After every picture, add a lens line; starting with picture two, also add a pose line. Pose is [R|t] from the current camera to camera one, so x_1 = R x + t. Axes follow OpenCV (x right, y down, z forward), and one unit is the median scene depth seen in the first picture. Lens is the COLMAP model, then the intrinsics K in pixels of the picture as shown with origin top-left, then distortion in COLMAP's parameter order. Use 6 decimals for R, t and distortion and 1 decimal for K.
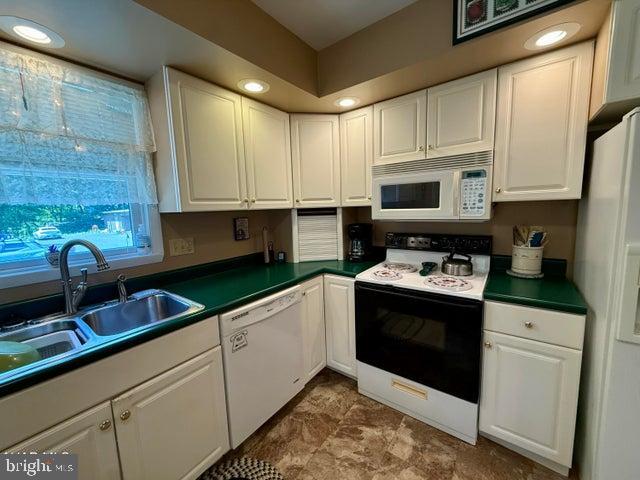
lens RADIAL K [[254.3, 0, 317.8], [0, 254.3, 239.0], [0, 0, 1]] dist [-0.001434, -0.000195]
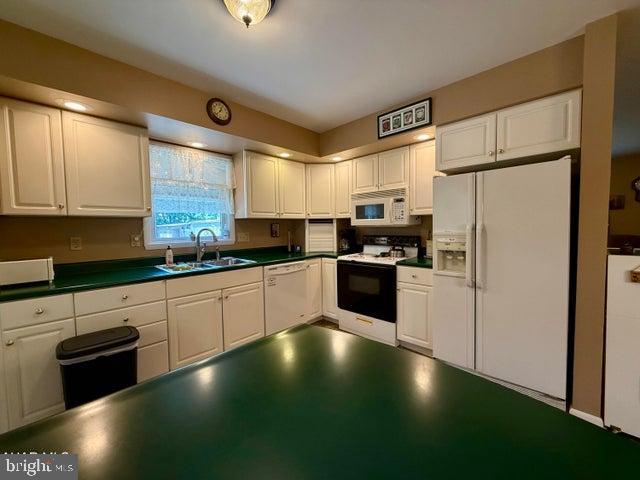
lens RADIAL K [[254.3, 0, 318.7], [0, 254.3, 239.6], [0, 0, 1]] dist [-0.001434, -0.000195]
pose [[0.992392, 0.025347, -0.120481, 0.236463], [-0.033467, 0.997268, -0.065859, 0.152710], [0.118482, 0.069390, 0.990529, -0.783343]]
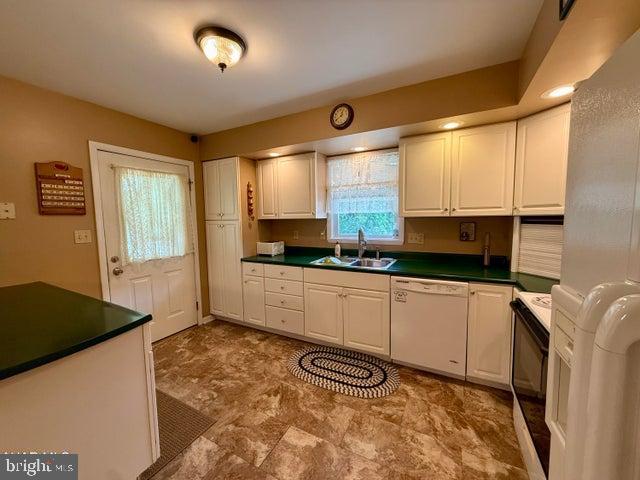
lens RADIAL K [[254.3, 0, 318.6], [0, 254.3, 239.7], [0, 0, 1]] dist [-0.001434, -0.000195]
pose [[0.169351, 0.114730, -0.978855, 0.935897], [-0.112161, 0.988992, 0.096514, -0.048867], [0.979153, 0.093444, 0.180355, 0.123585]]
